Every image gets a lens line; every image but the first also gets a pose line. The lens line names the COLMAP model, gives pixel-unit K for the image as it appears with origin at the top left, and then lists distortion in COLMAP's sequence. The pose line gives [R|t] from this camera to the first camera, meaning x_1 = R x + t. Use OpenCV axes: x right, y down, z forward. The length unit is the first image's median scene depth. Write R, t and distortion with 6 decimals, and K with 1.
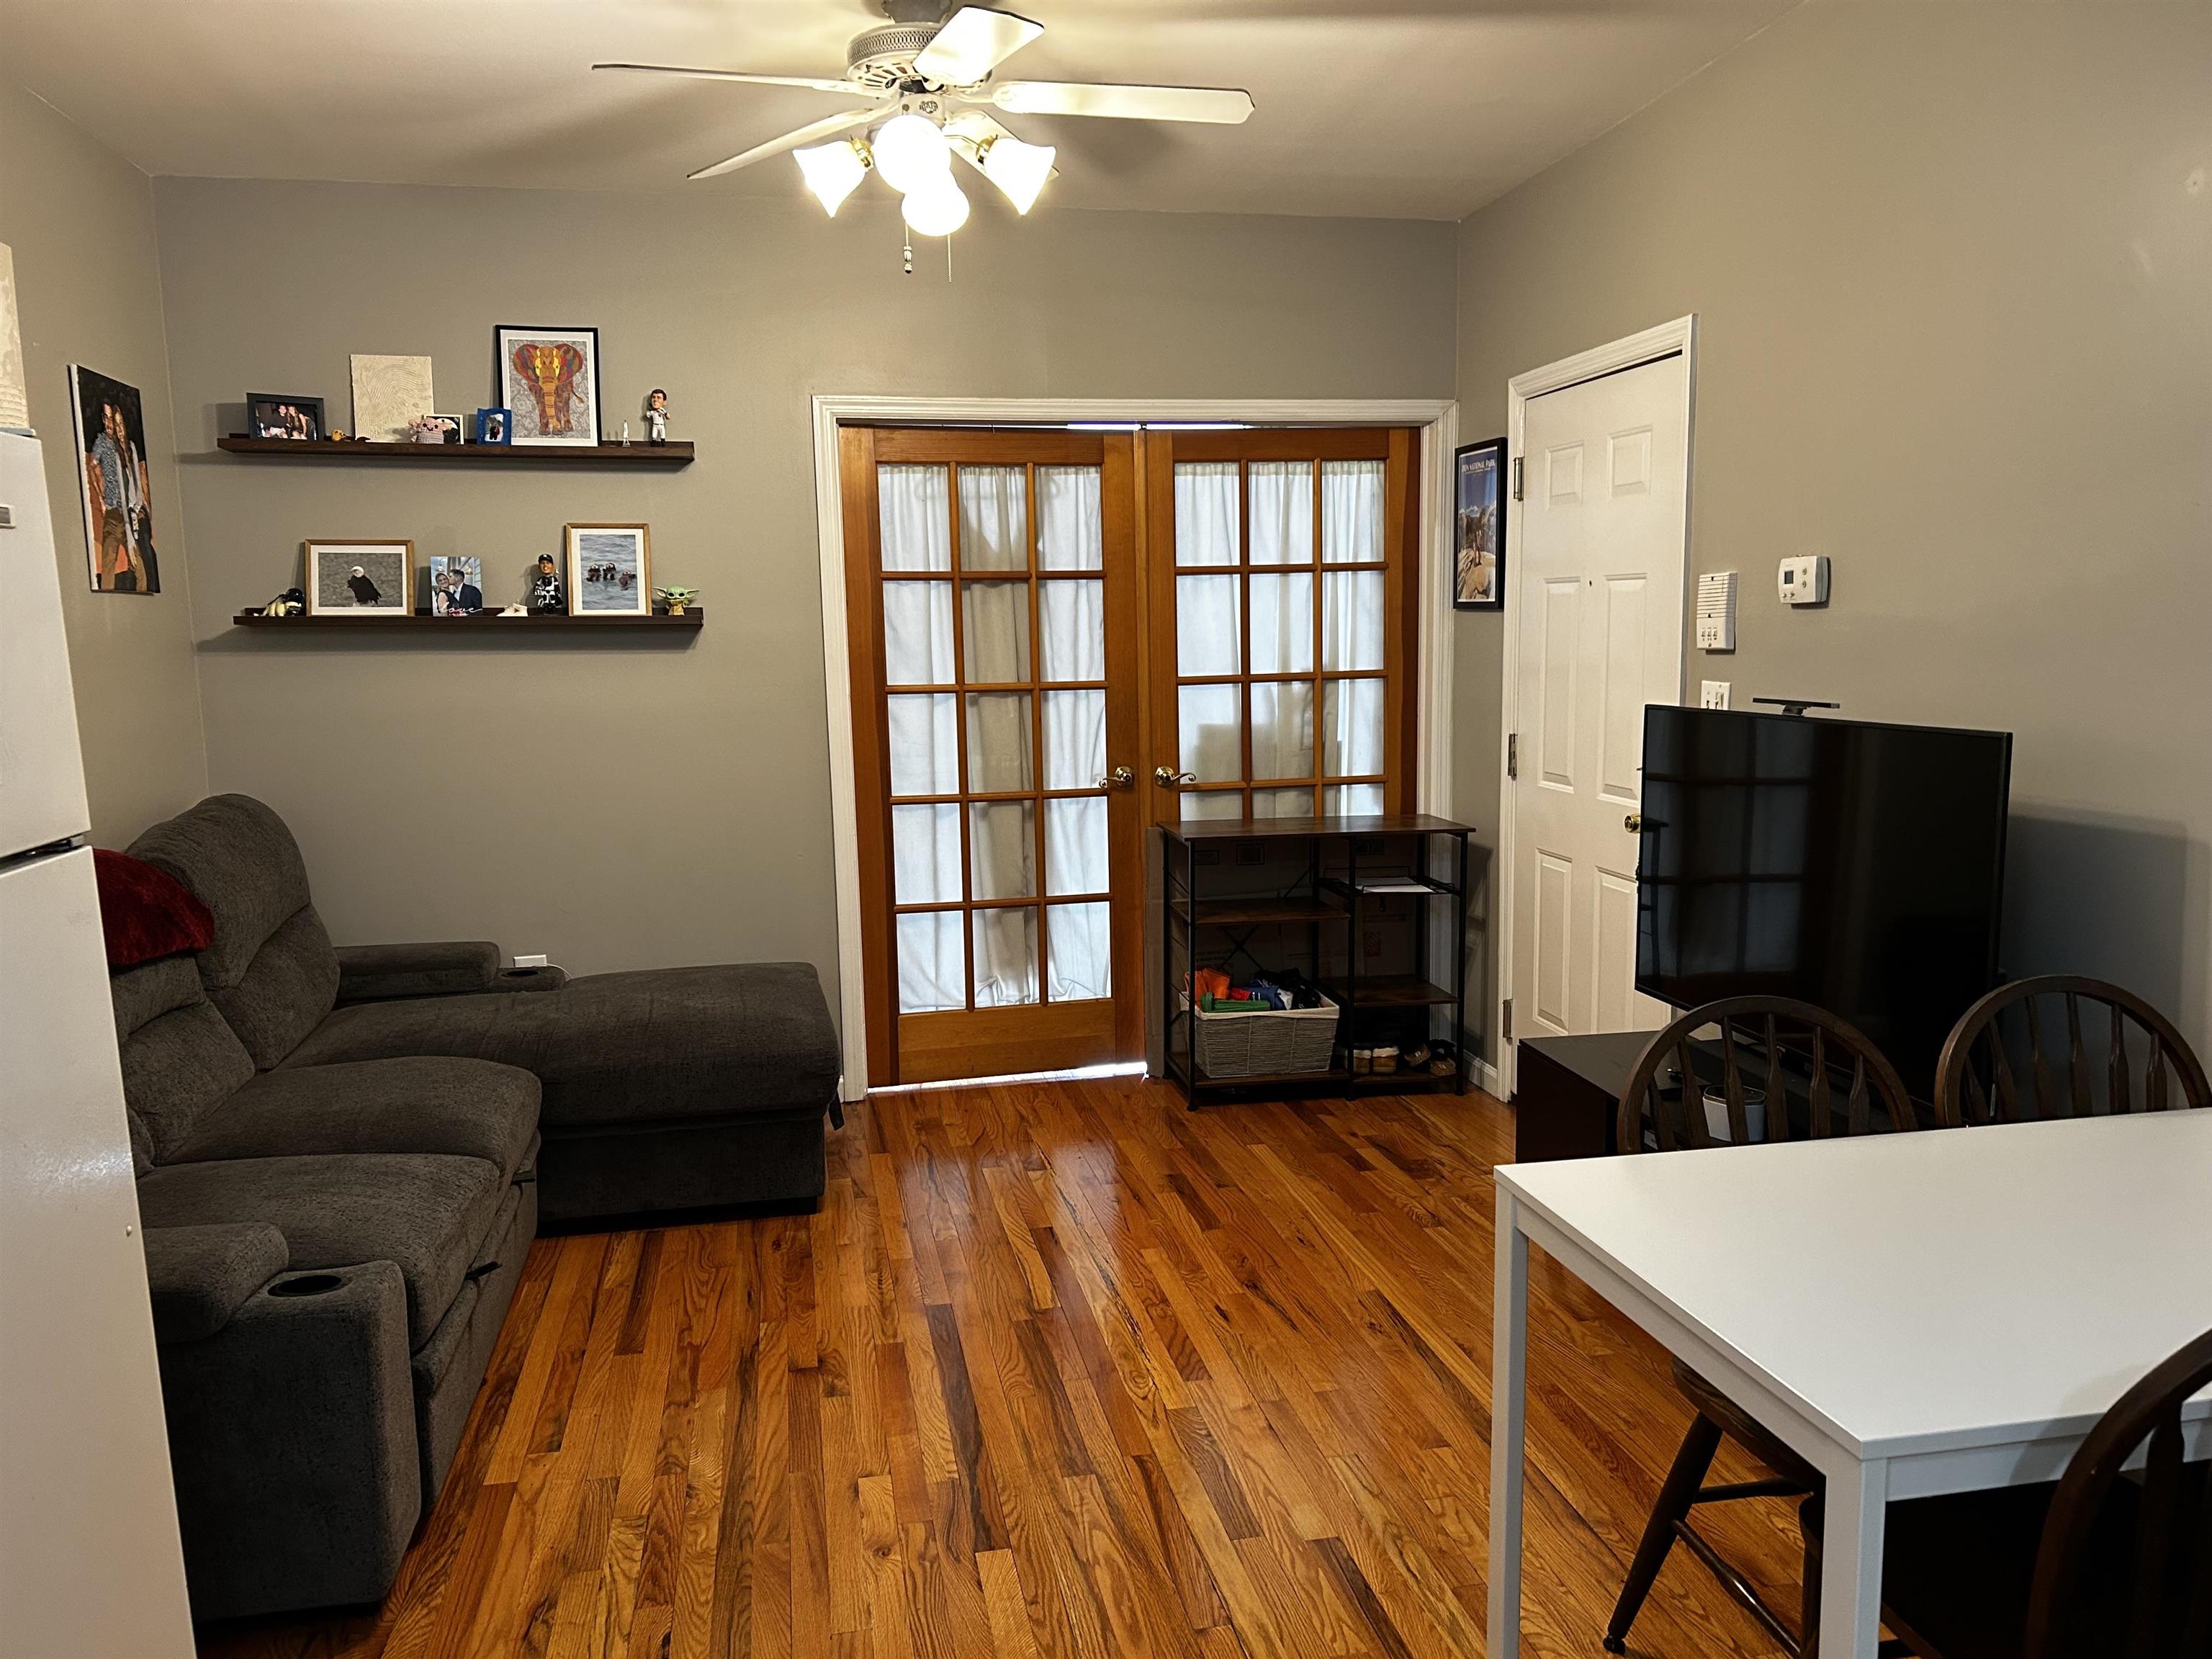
lens RADIAL K [[1656.1, 0, 1121.4], [0, 1656.1, 837.8], [0, 0, 1]] dist [0.064398, -0.073725]
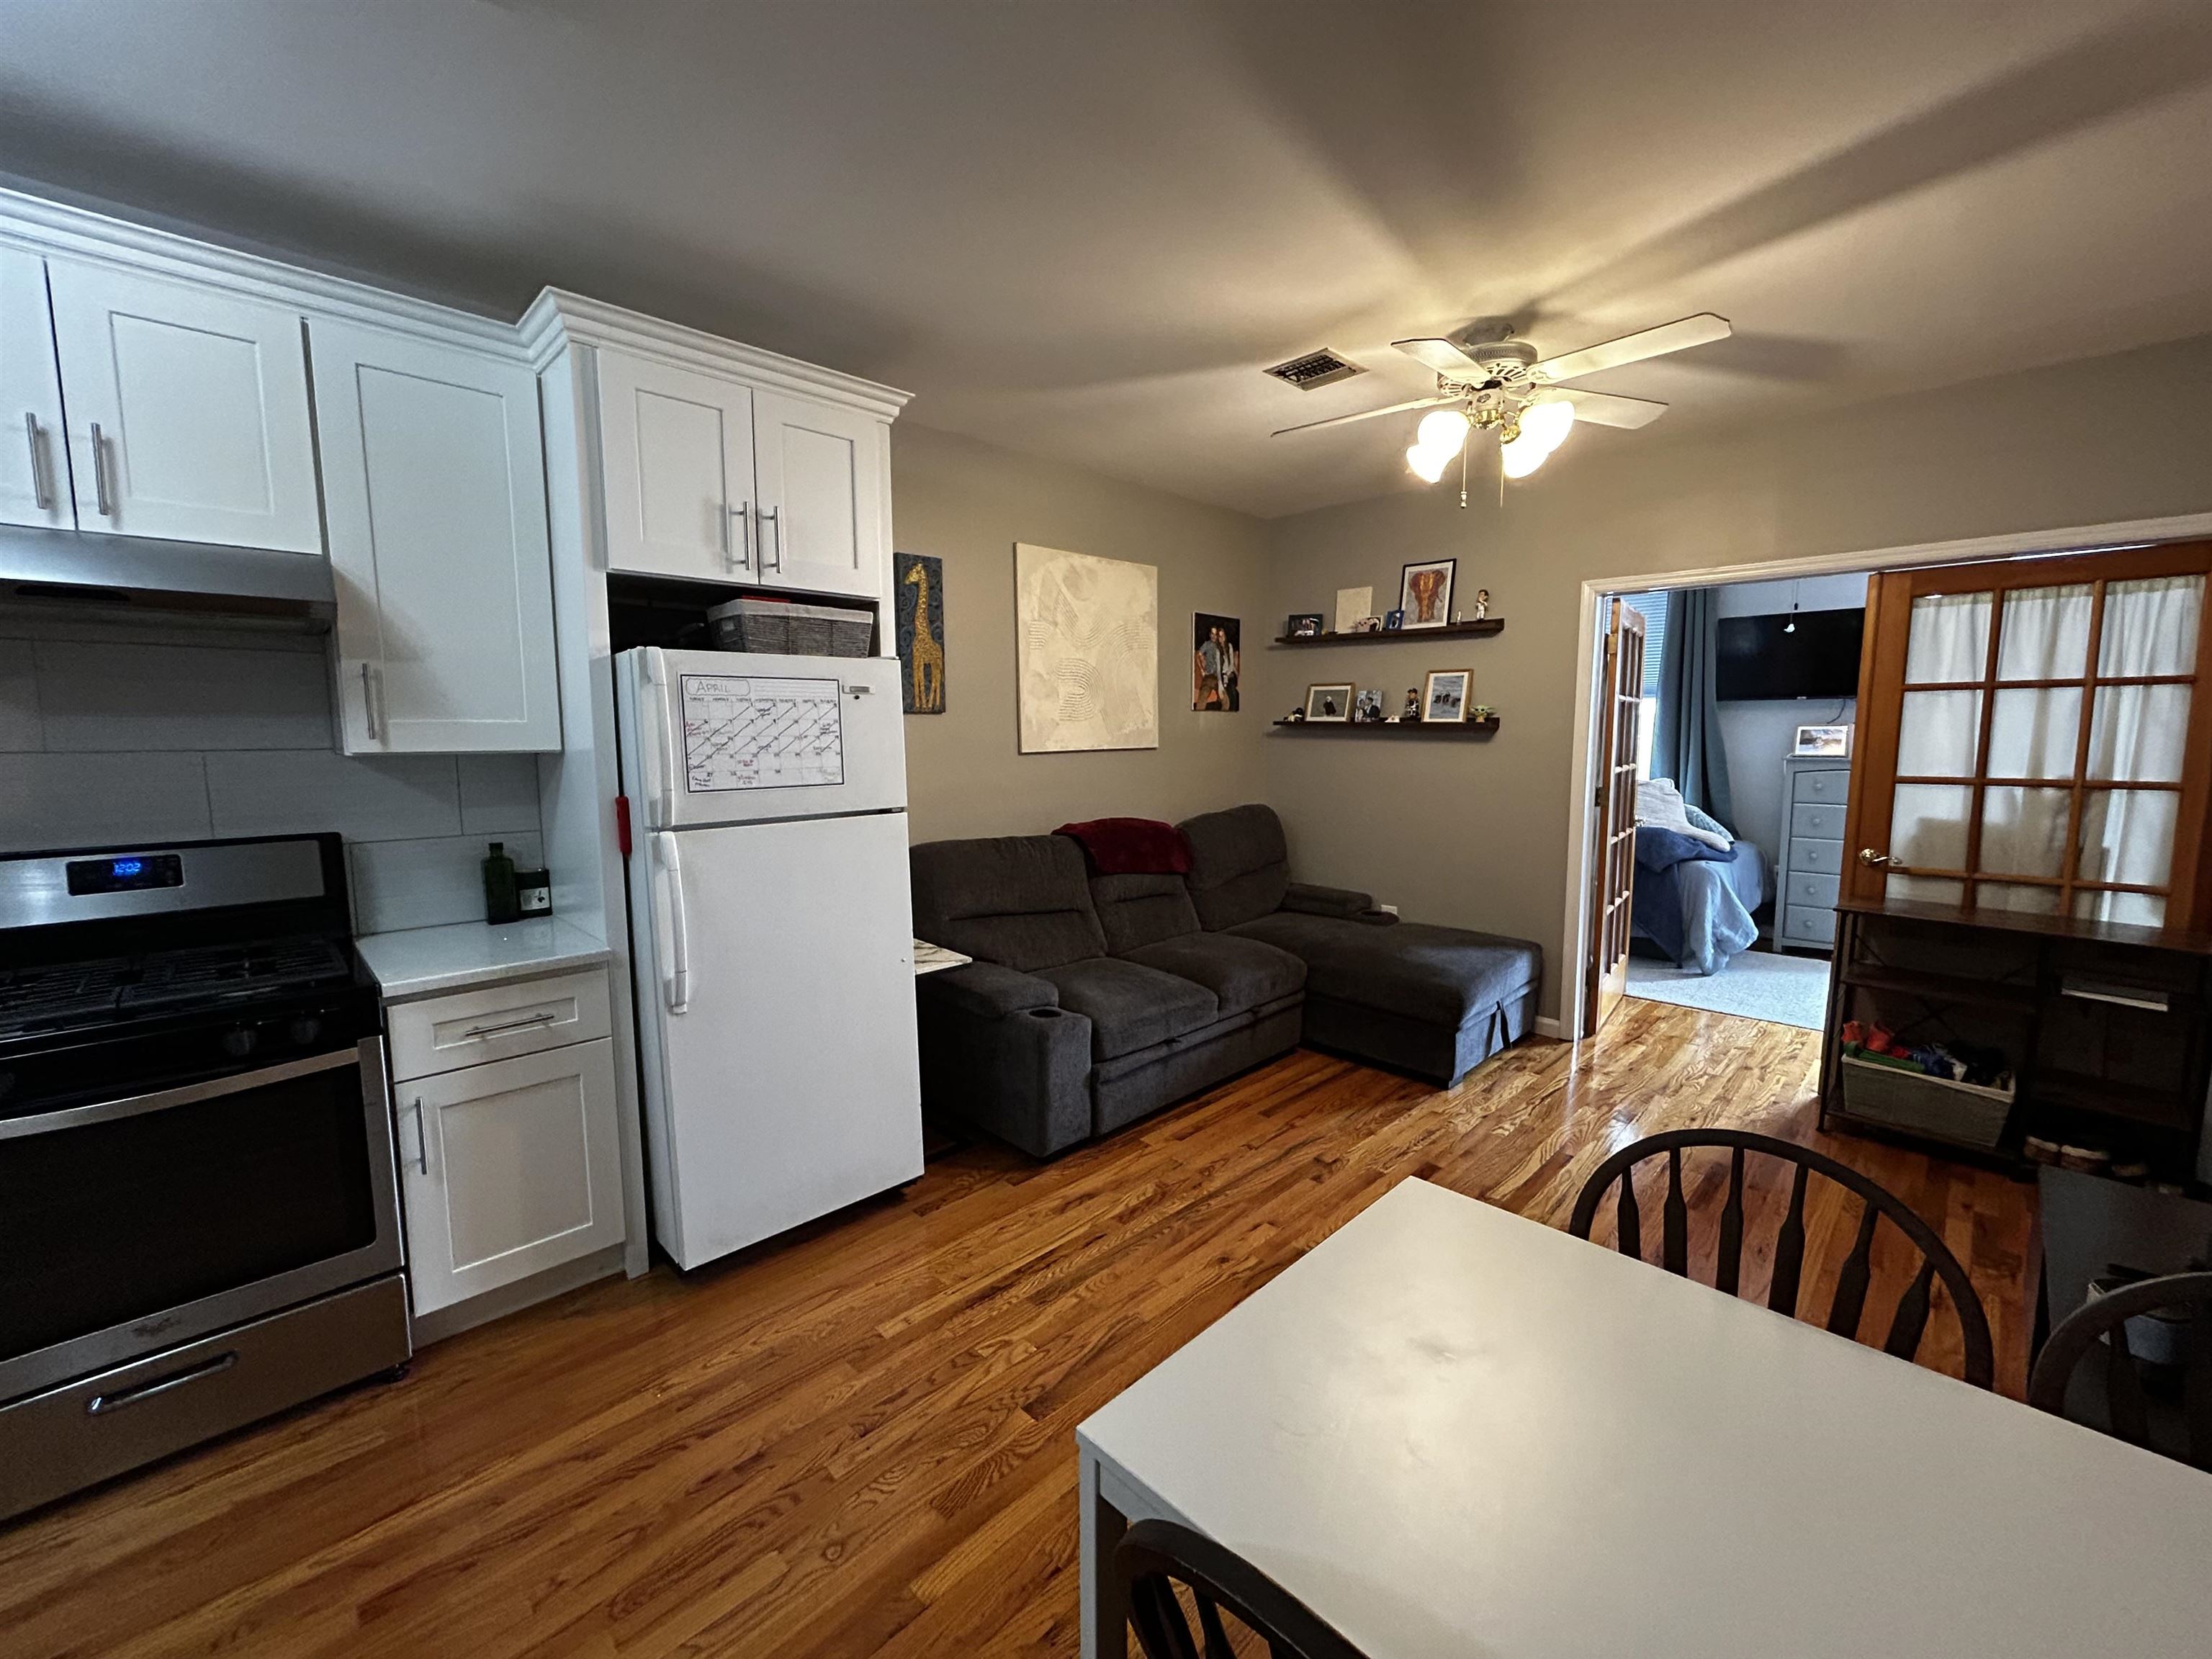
lens RADIAL K [[887.0, 0, 1098.2], [0, 887.0, 827.5], [0, 0, 1]] dist [-0.003729, 0.001059]
pose [[0.546063, 0.108610, -0.830674, 0.280626], [-0.116700, 0.991754, 0.052956, -0.030669], [0.829576, 0.068022, 0.554235, 0.192242]]
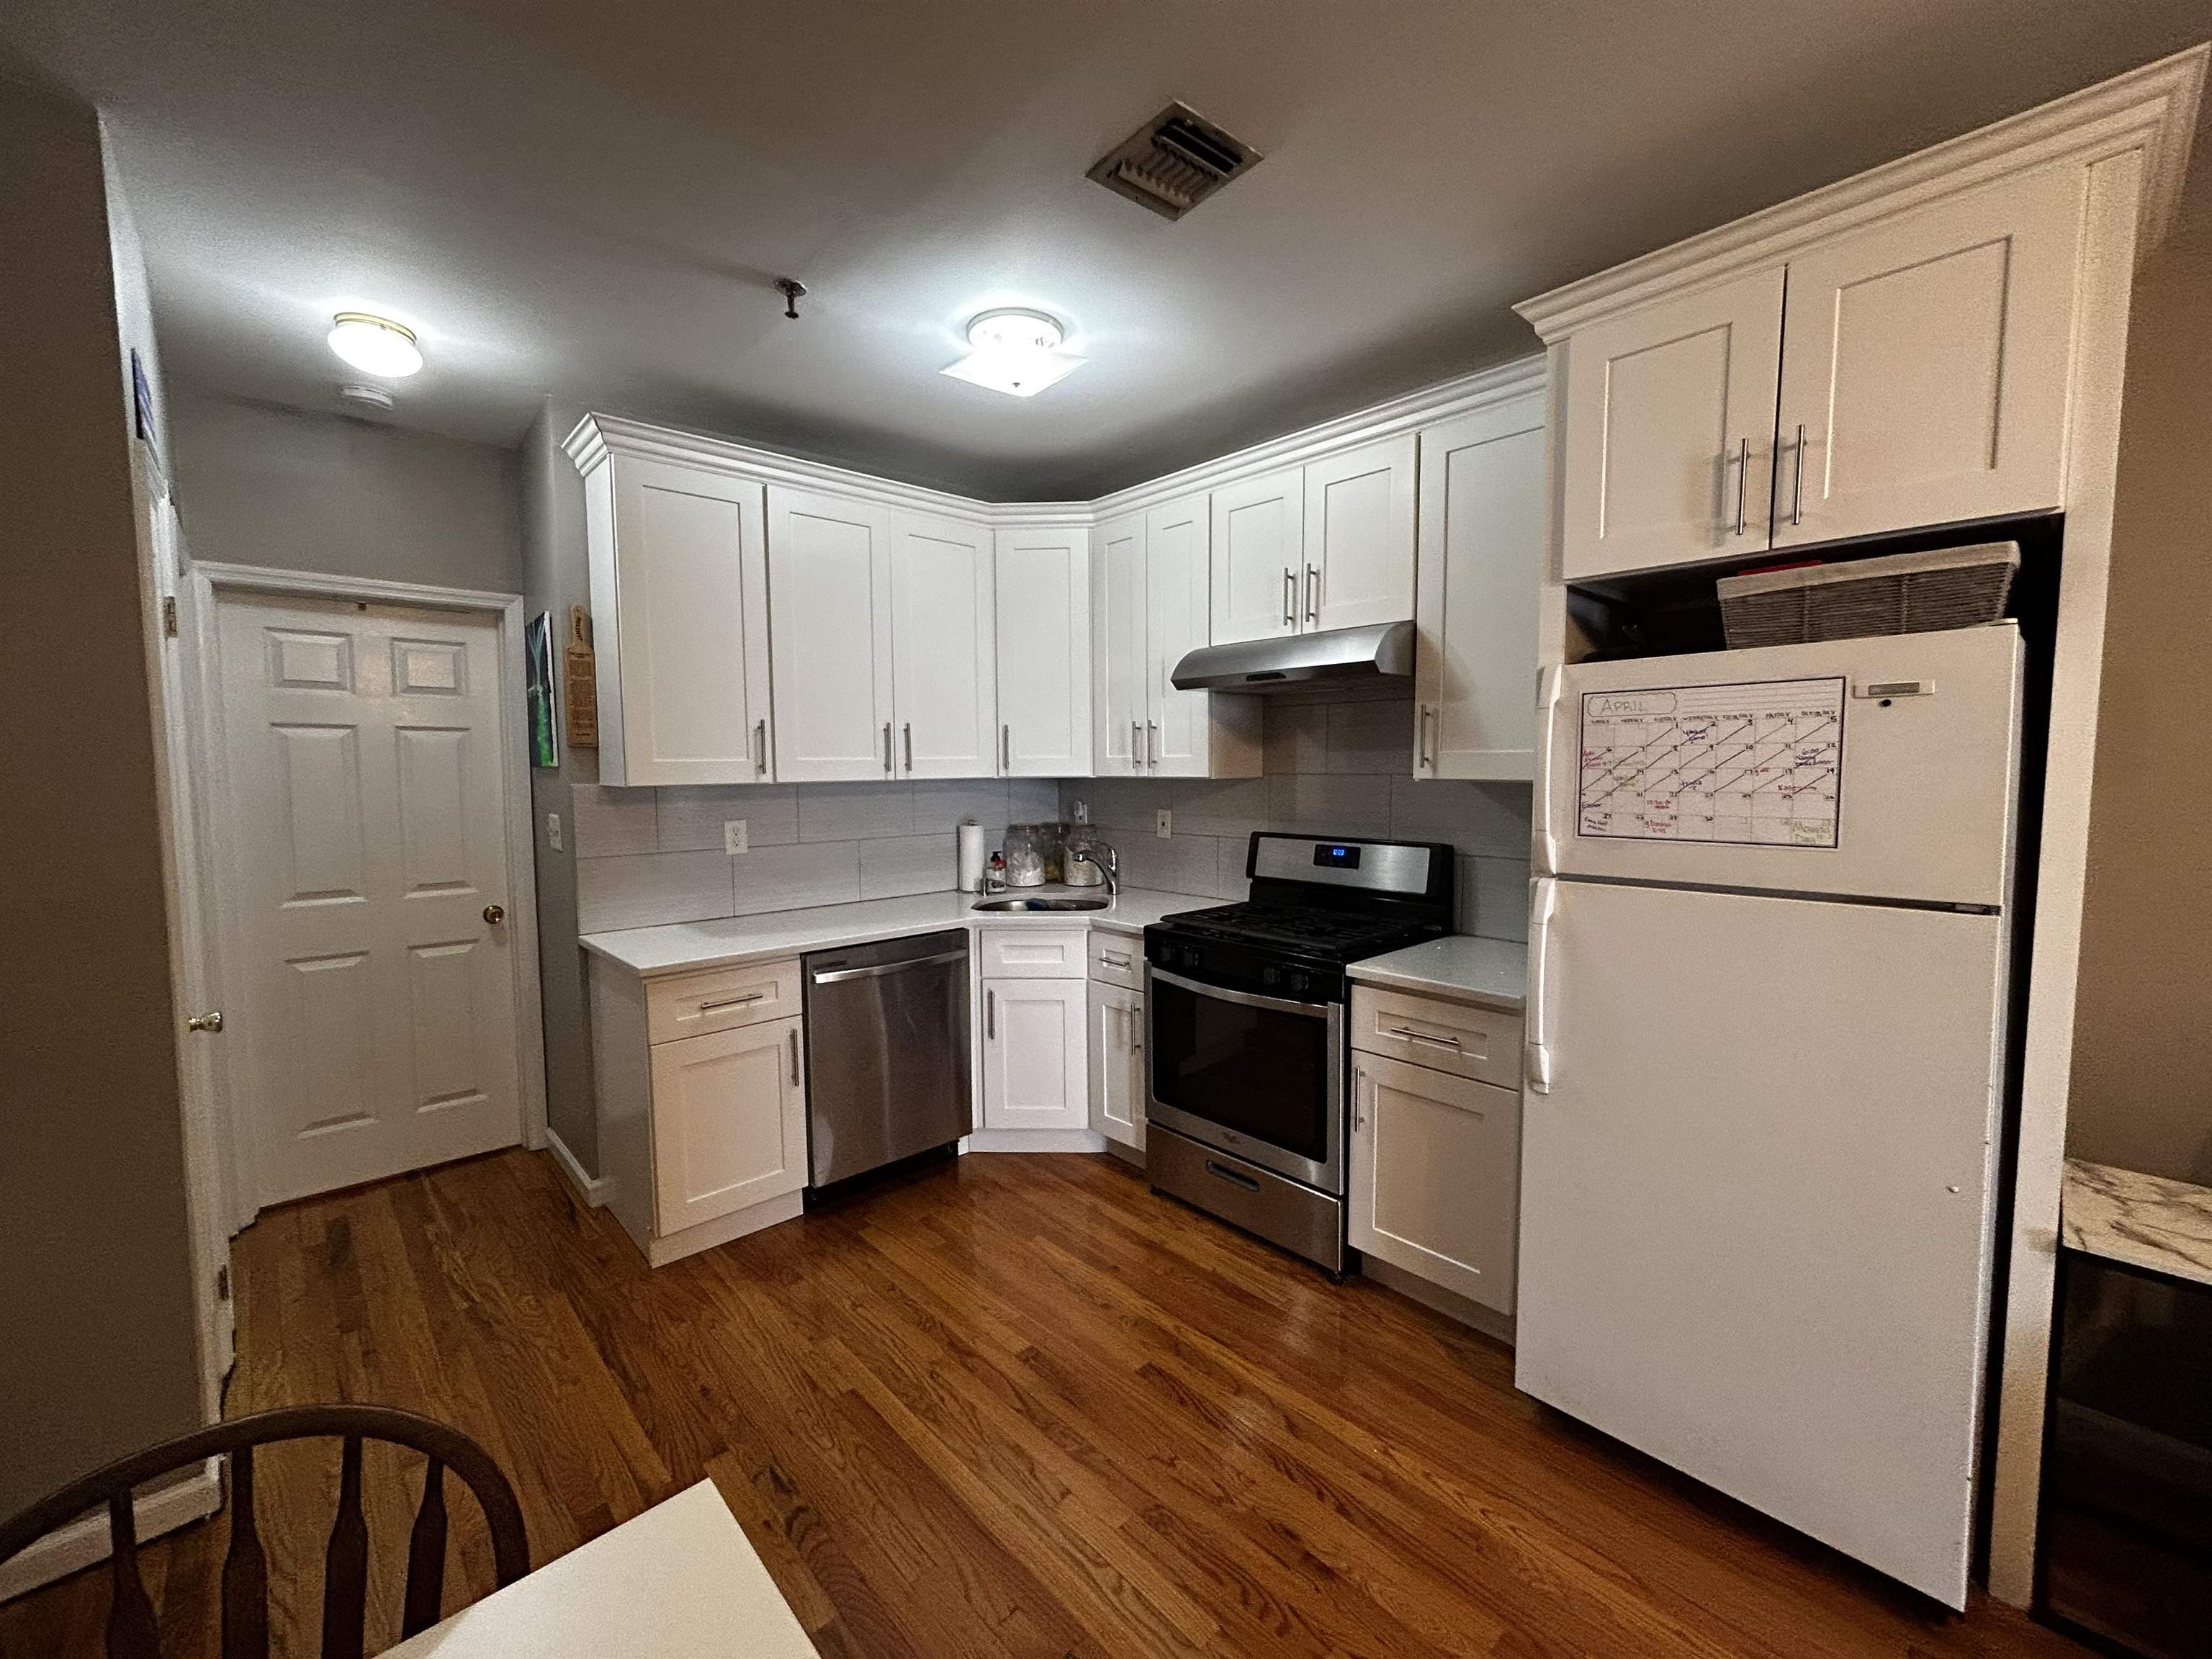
lens RADIAL K [[887.0, 0, 1102.1], [0, 887.0, 827.1], [0, 0, 1]] dist [-0.003729, 0.001059]
pose [[-0.850569, 0.060879, -0.522328, 0.150649], [-0.047741, 0.980235, 0.191992, -0.066453], [0.523692, 0.188238, -0.830851, 0.479128]]
